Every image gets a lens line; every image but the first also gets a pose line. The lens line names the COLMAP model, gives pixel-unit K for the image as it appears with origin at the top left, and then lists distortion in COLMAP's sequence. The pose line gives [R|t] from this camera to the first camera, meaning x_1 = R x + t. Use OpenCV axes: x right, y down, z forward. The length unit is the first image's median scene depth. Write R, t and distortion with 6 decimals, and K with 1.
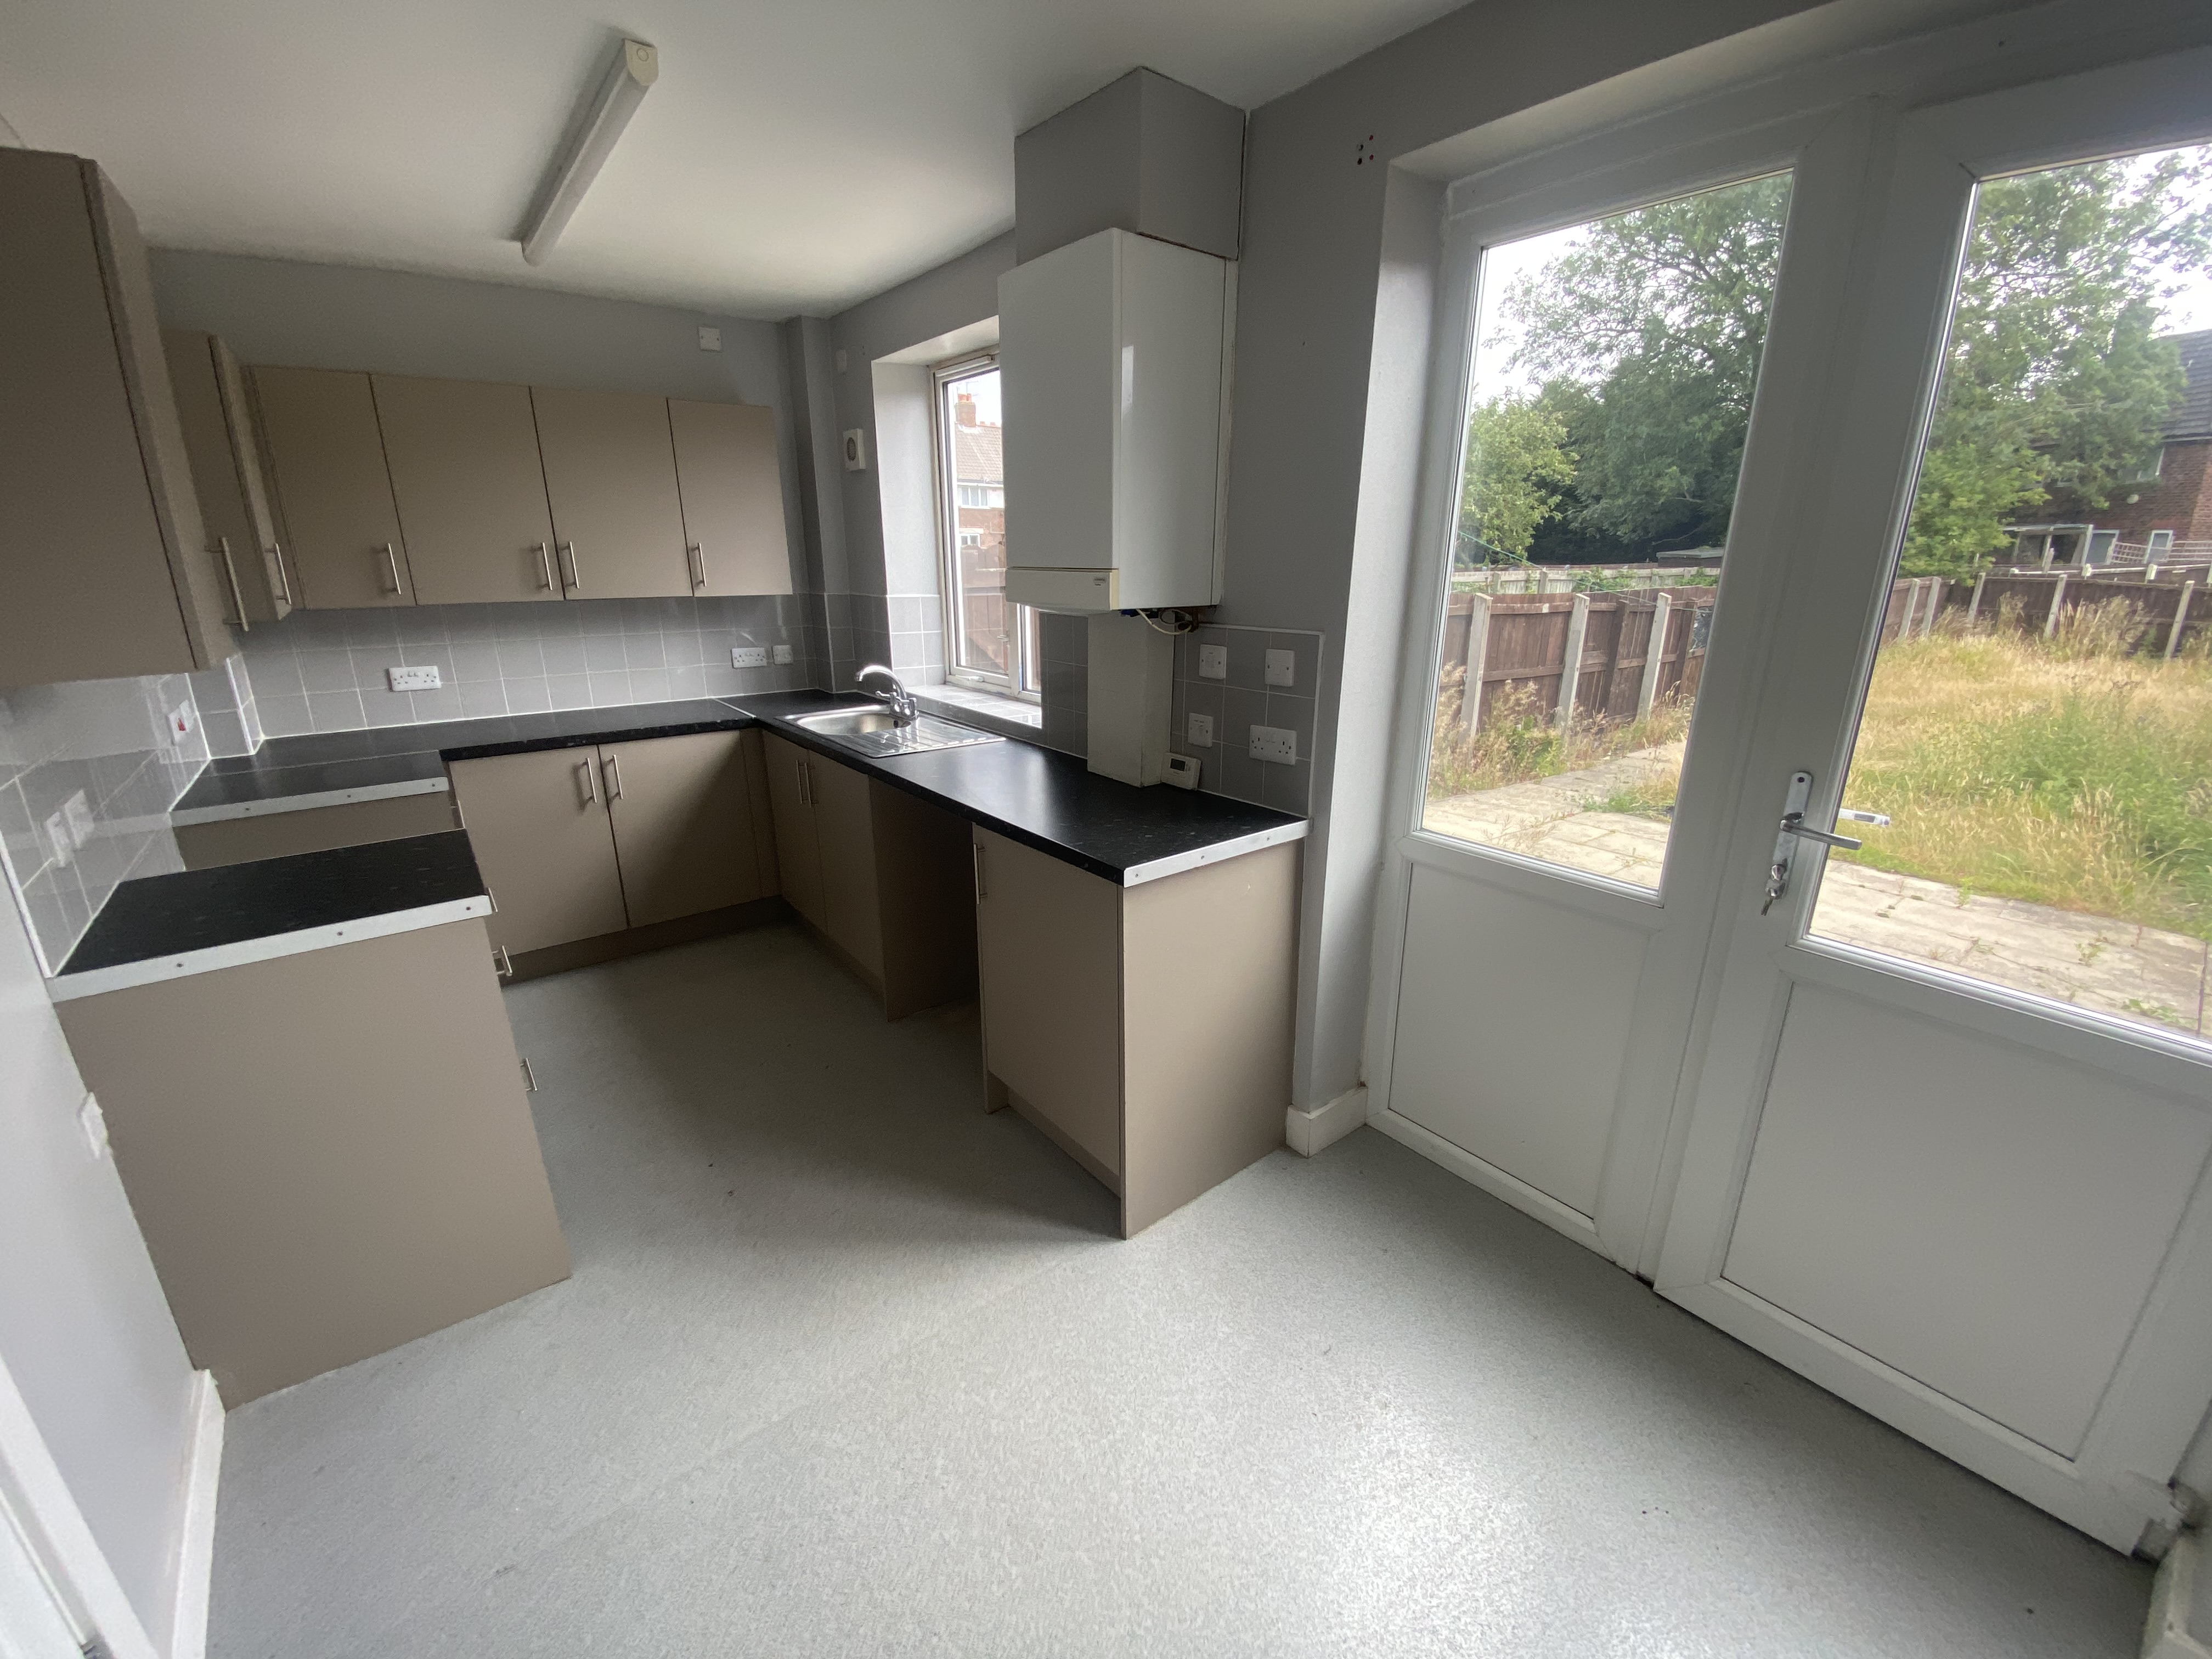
lens RADIAL K [[909.8, 0, 1115.5], [0, 909.8, 826.5], [0, 0, 1]] dist [0.015173, -0.001433]
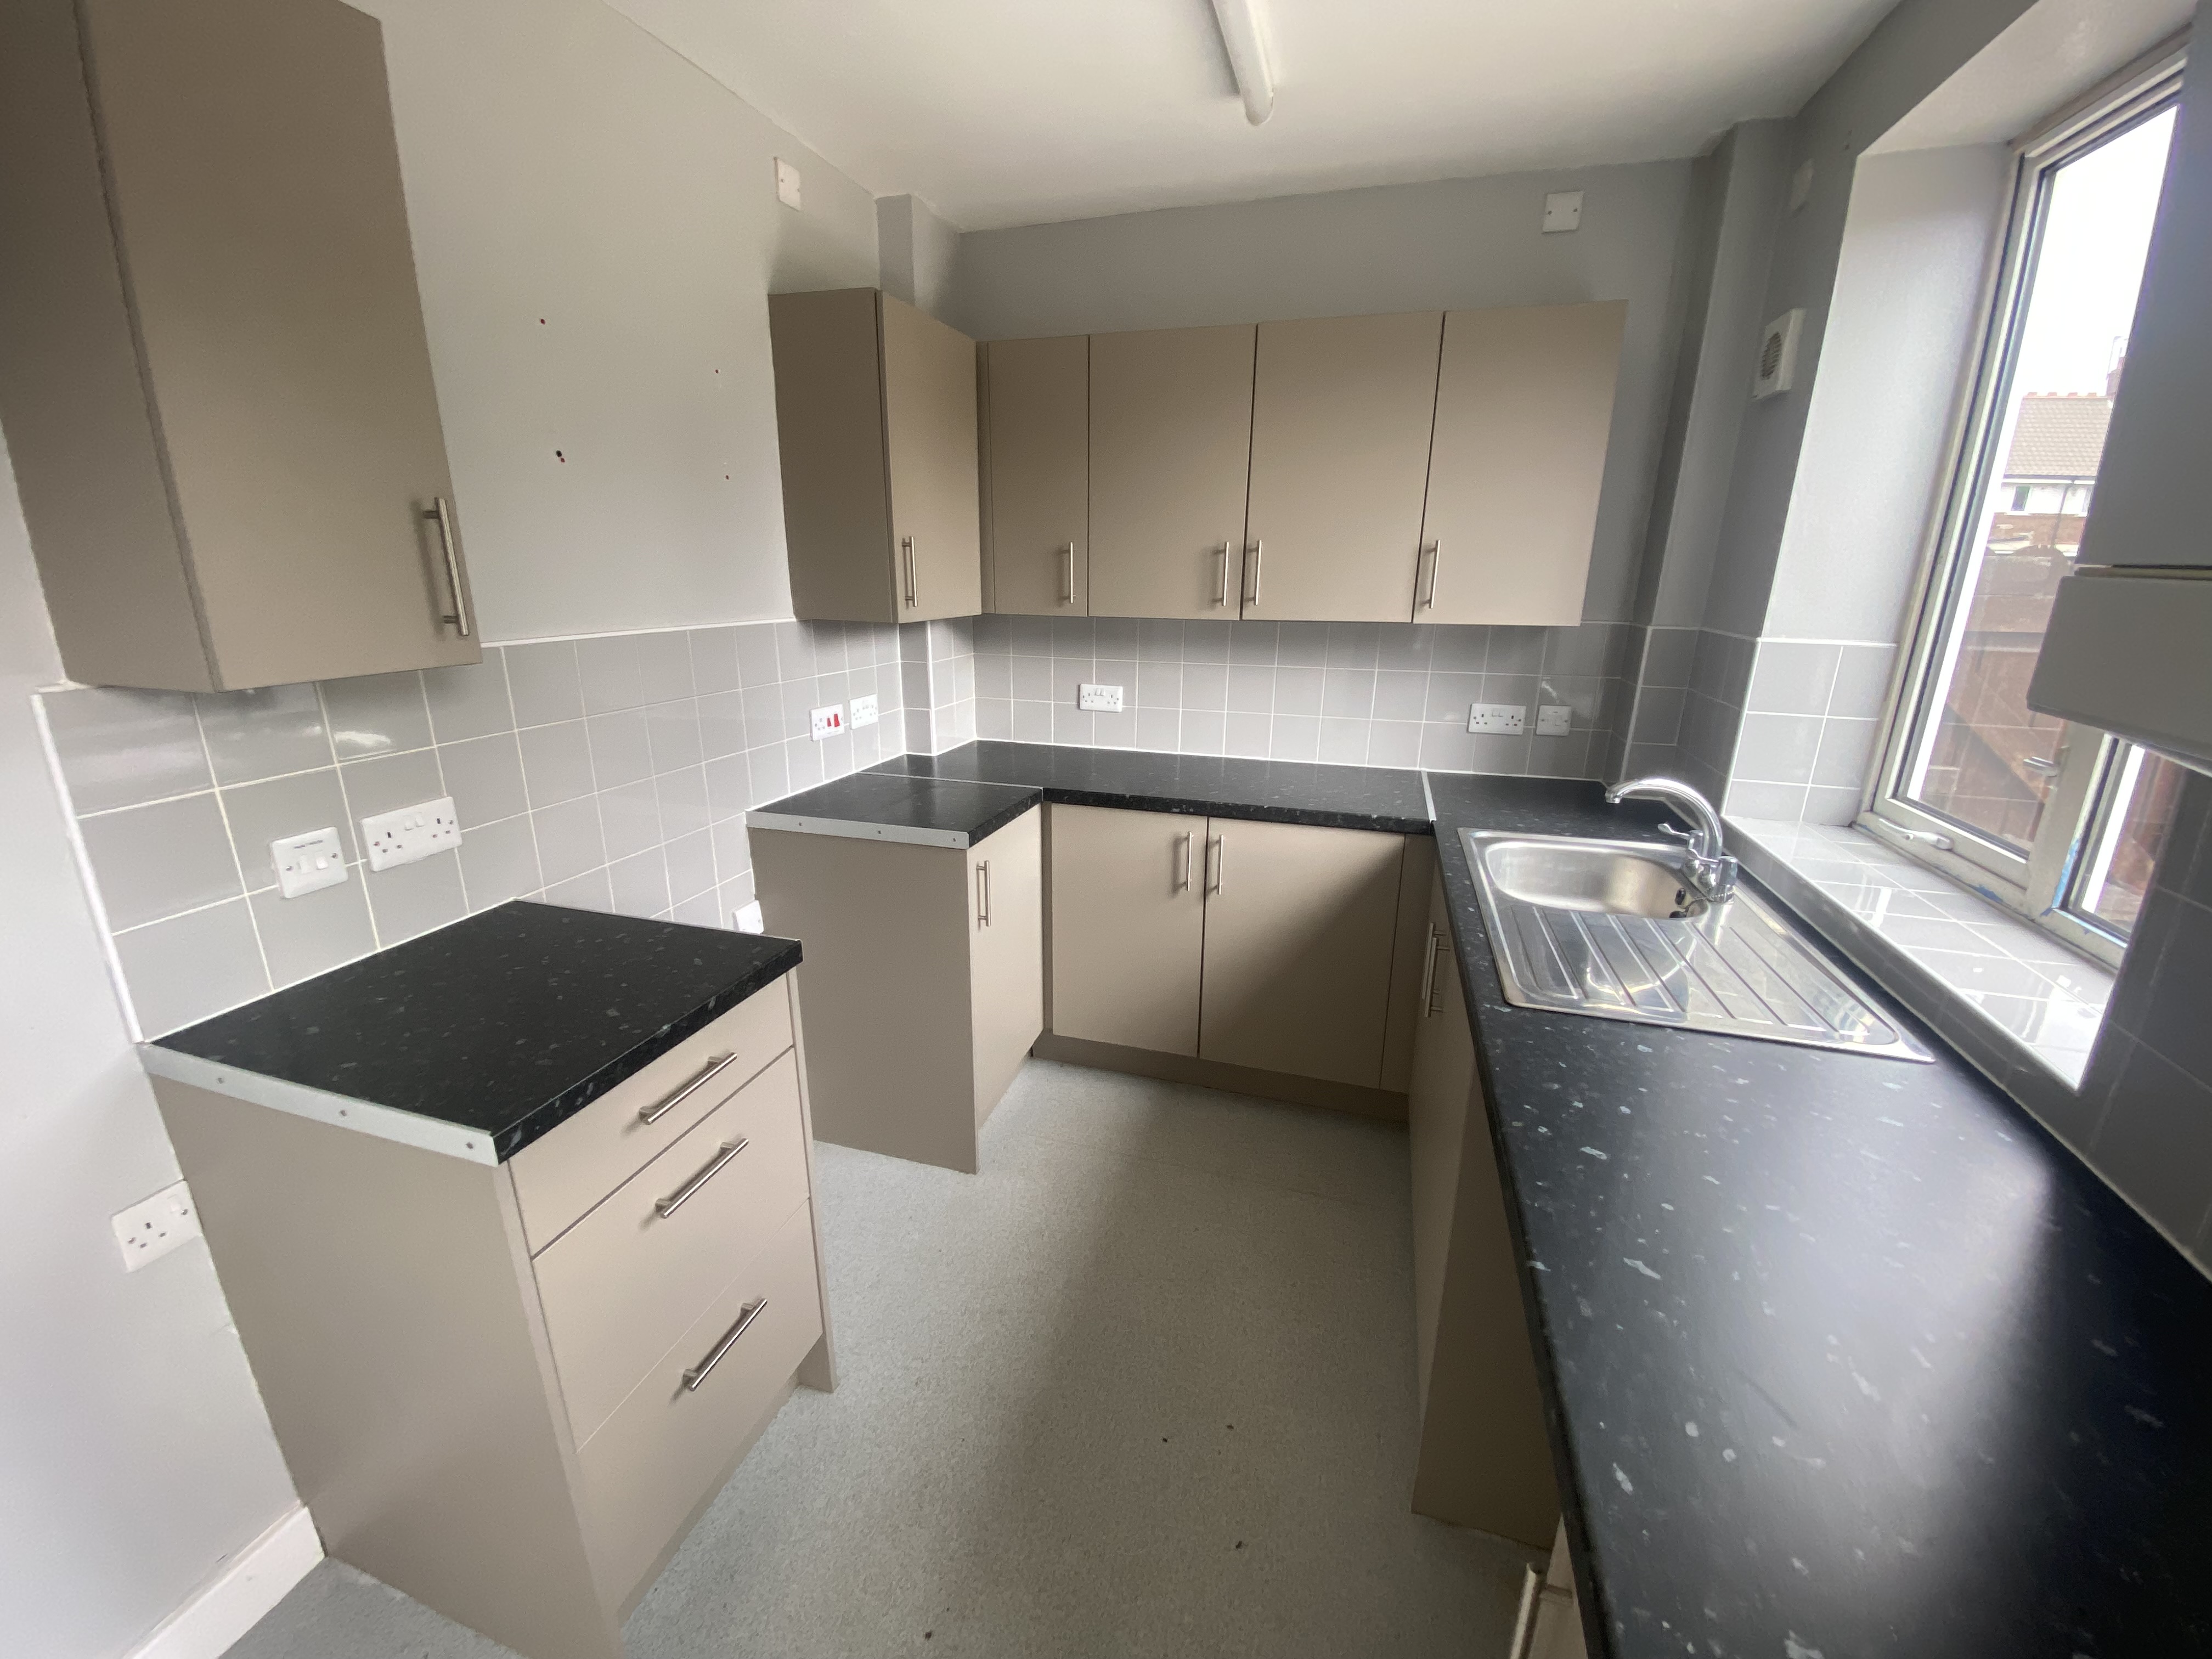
lens RADIAL K [[909.8, 0, 1099.9], [0, 909.8, 830.7], [0, 0, 1]] dist [0.015173, -0.001433]
pose [[0.575559, 0.236276, -0.782883, -0.042661], [-0.249304, 0.962474, 0.107194, -0.132247], [0.778832, 0.133479, 0.612866, 0.477954]]
